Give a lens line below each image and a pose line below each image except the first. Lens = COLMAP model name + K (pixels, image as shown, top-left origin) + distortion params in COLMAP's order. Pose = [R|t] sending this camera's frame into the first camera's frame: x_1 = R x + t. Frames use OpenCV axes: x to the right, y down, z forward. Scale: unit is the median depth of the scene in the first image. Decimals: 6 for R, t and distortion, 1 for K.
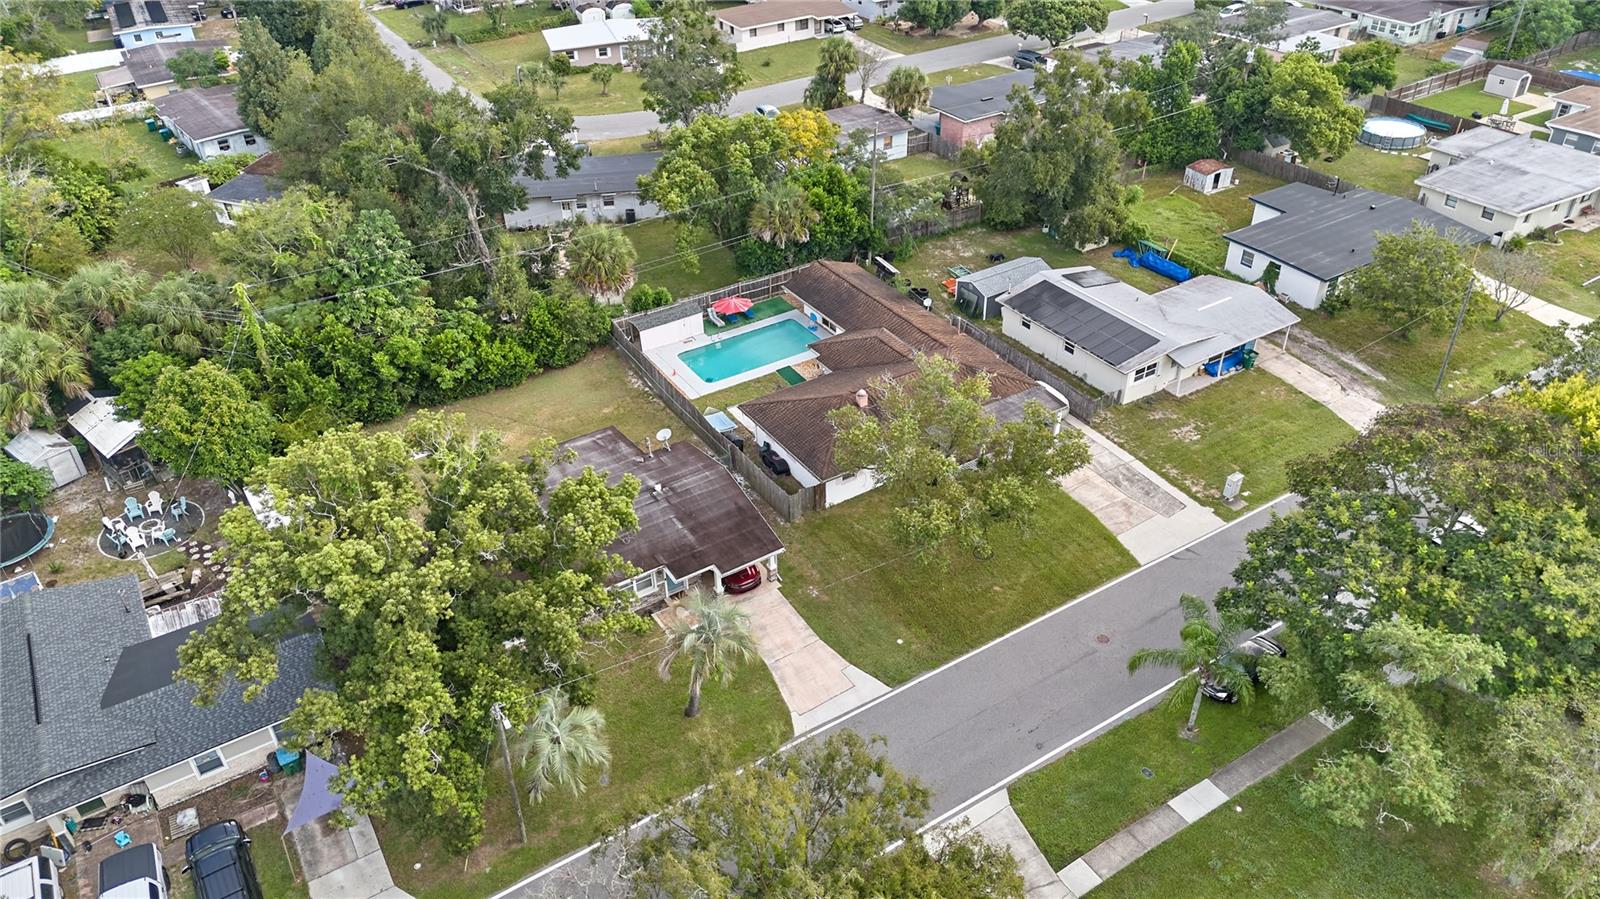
lens RADIAL K [[1120.8, 0, 798.0], [0, 1120.8, 449.5], [0, 0, 1]] dist [0.067735, -0.063015]
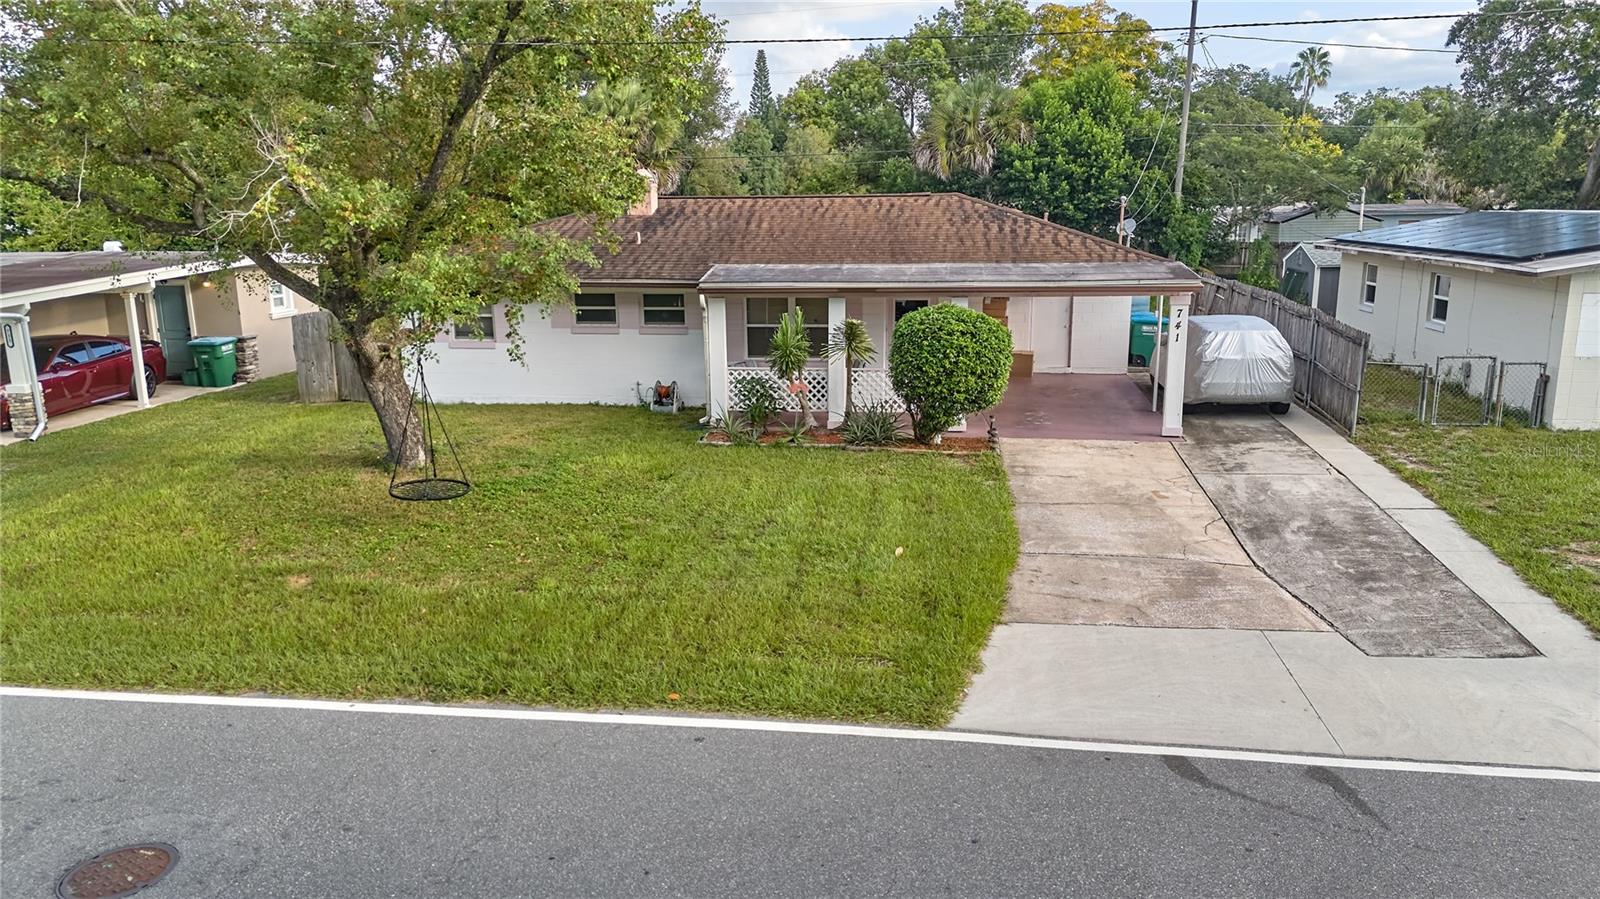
lens RADIAL K [[1120.8, 0, 800.8], [0, 1120.8, 444.6], [0, 0, 1]] dist [0.067735, -0.063015]
pose [[0.764438, 0.148091, -0.627458, 0.306910], [-0.370496, 0.897405, -0.239576, 0.089631], [0.527605, 0.415612, 0.740878, 0.673240]]
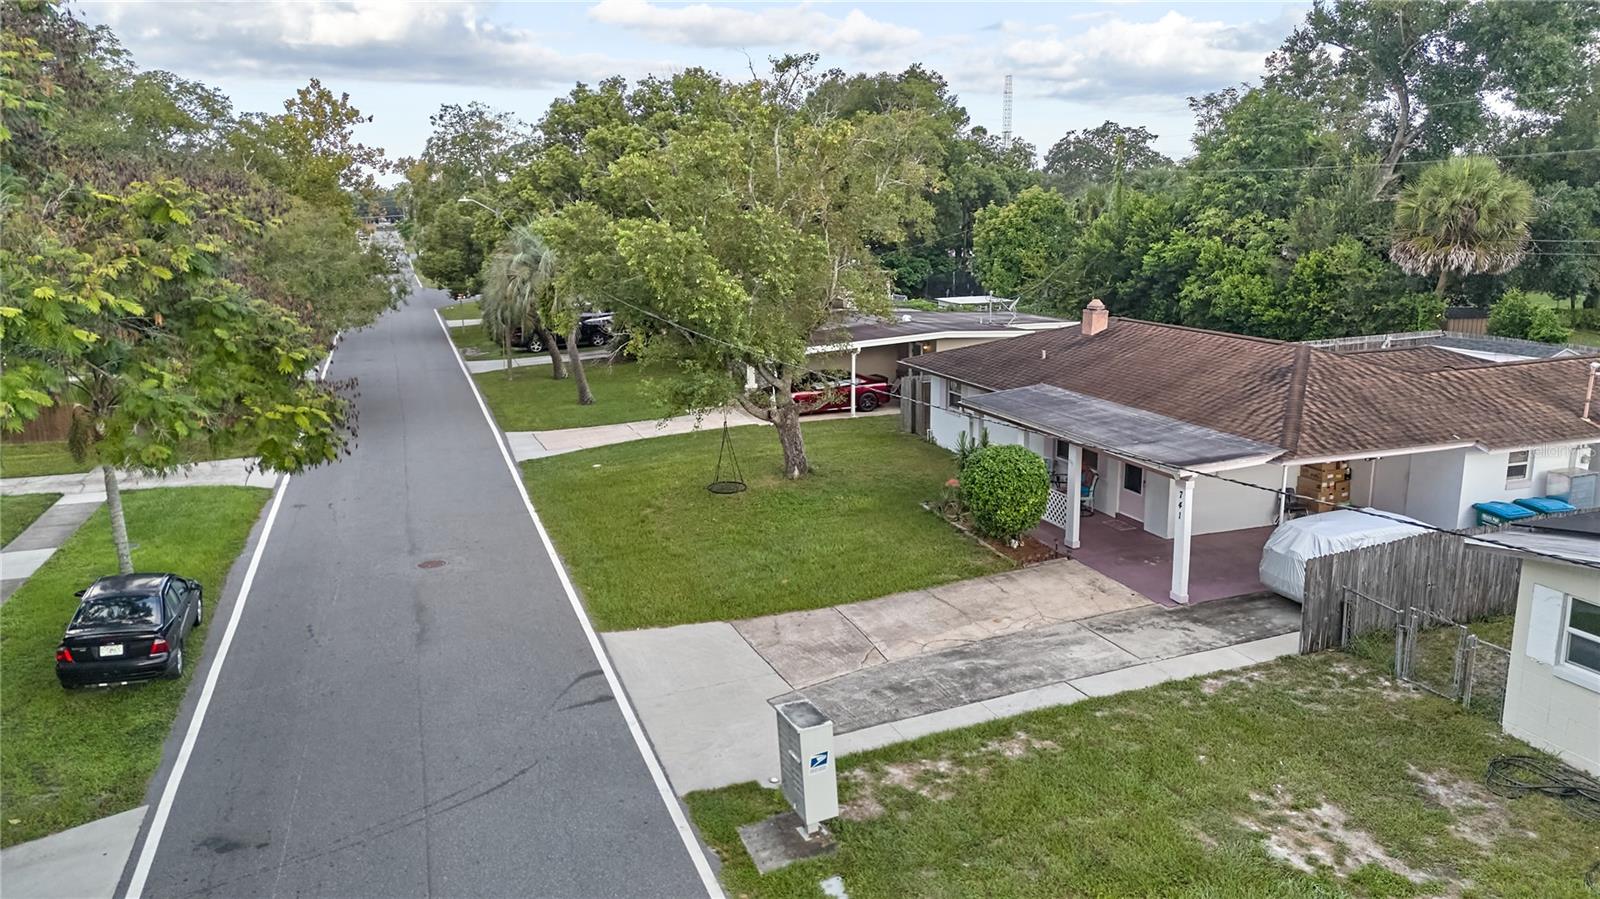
lens RADIAL K [[1120.8, 0, 799.8], [0, 1120.8, 438.7], [0, 0, 1]] dist [0.067735, -0.063015]
pose [[-0.215618, 0.223732, -0.950501, 0.497059], [-0.540457, 0.783366, 0.306992, -0.075663], [0.813274, 0.579898, -0.047991, 0.820957]]
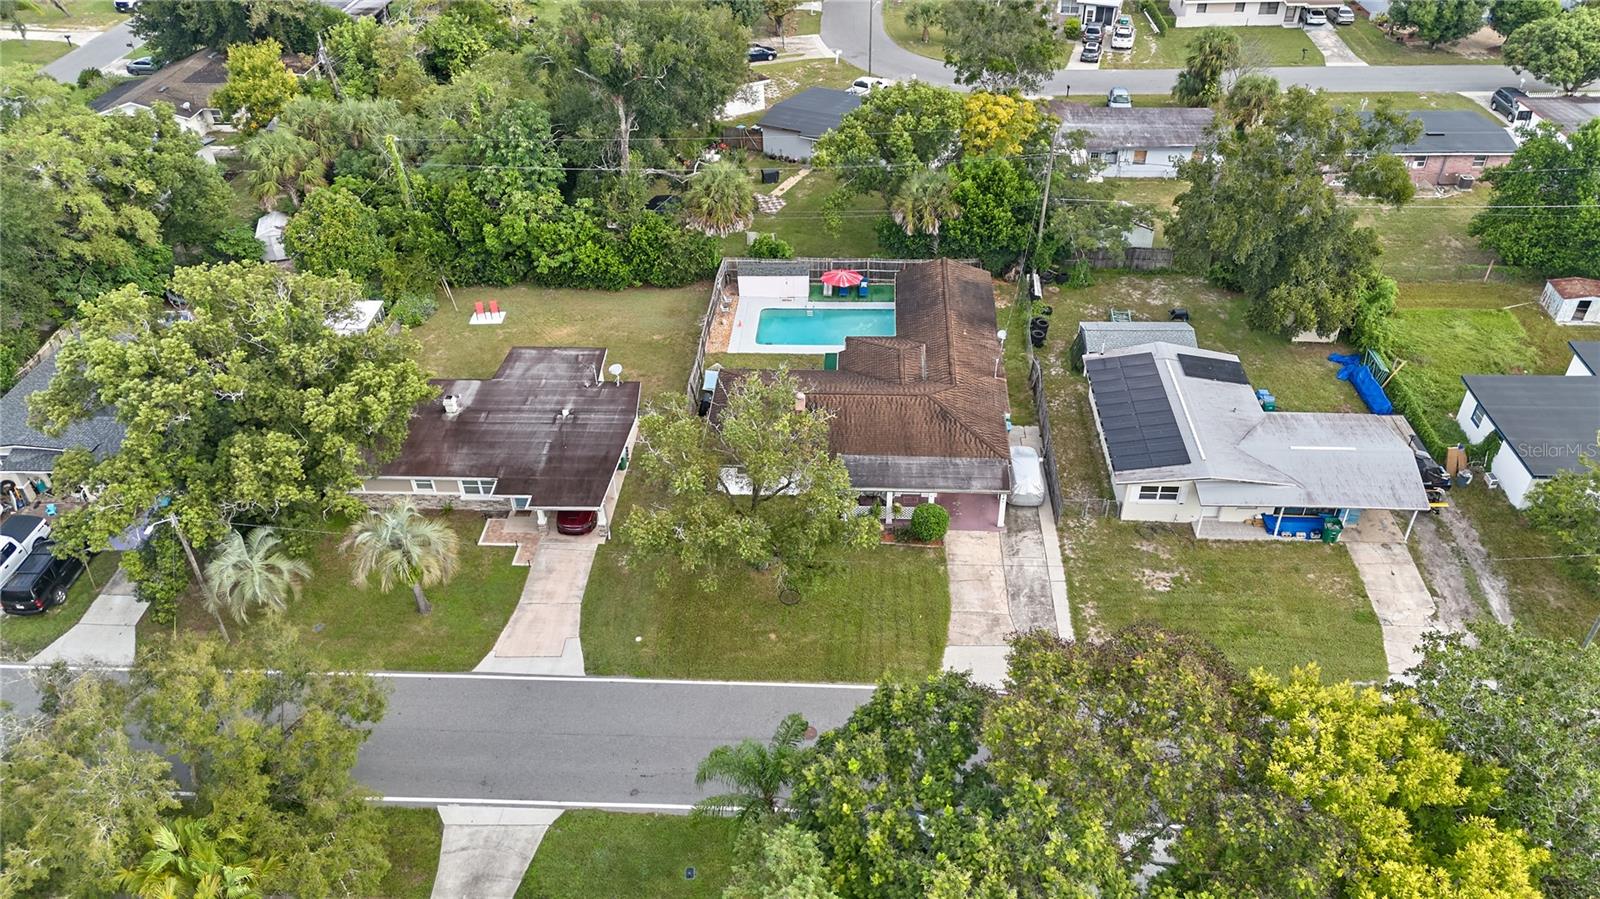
lens RADIAL K [[1120.8, 0, 798.9], [0, 1120.8, 446.1], [0, 0, 1]] dist [0.067735, -0.063015]
pose [[0.813729, 0.349077, -0.464748, 0.439016], [-0.325404, 0.936121, 0.133379, -0.117474], [0.481620, 0.042697, 0.875339, 0.153697]]
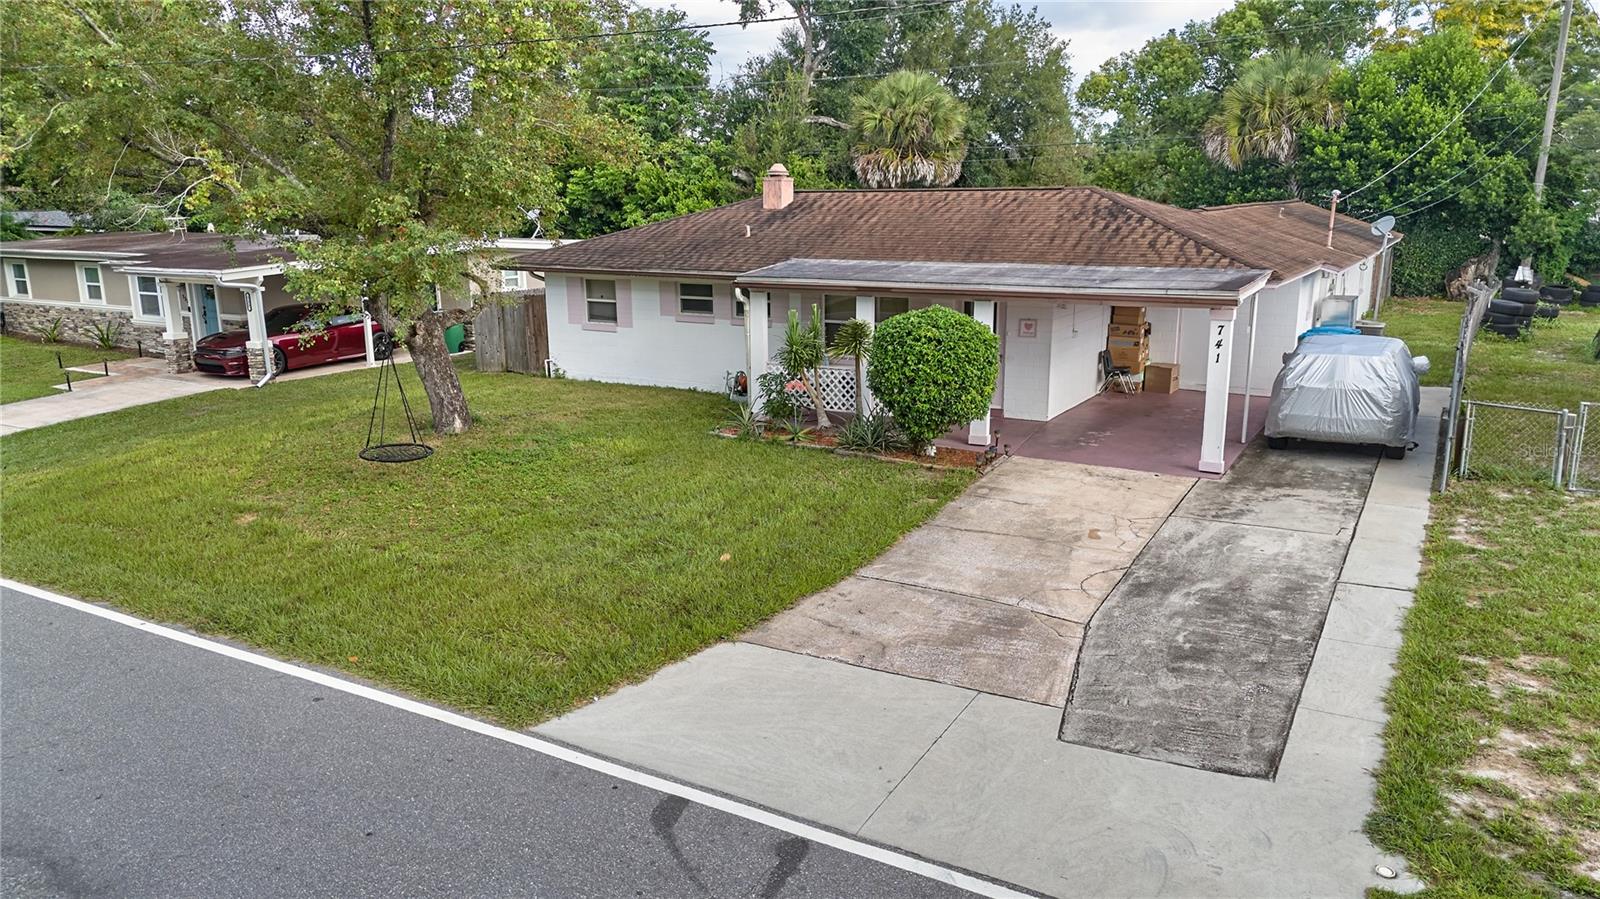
lens RADIAL K [[1120.8, 0, 802.2], [0, 1120.8, 449.9], [0, 0, 1]] dist [0.067735, -0.063015]
pose [[0.462091, 0.213211, -0.860821, 0.363958], [-0.506761, 0.860065, -0.059007, 0.044665], [0.727781, 0.463498, 0.505475, 0.735259]]
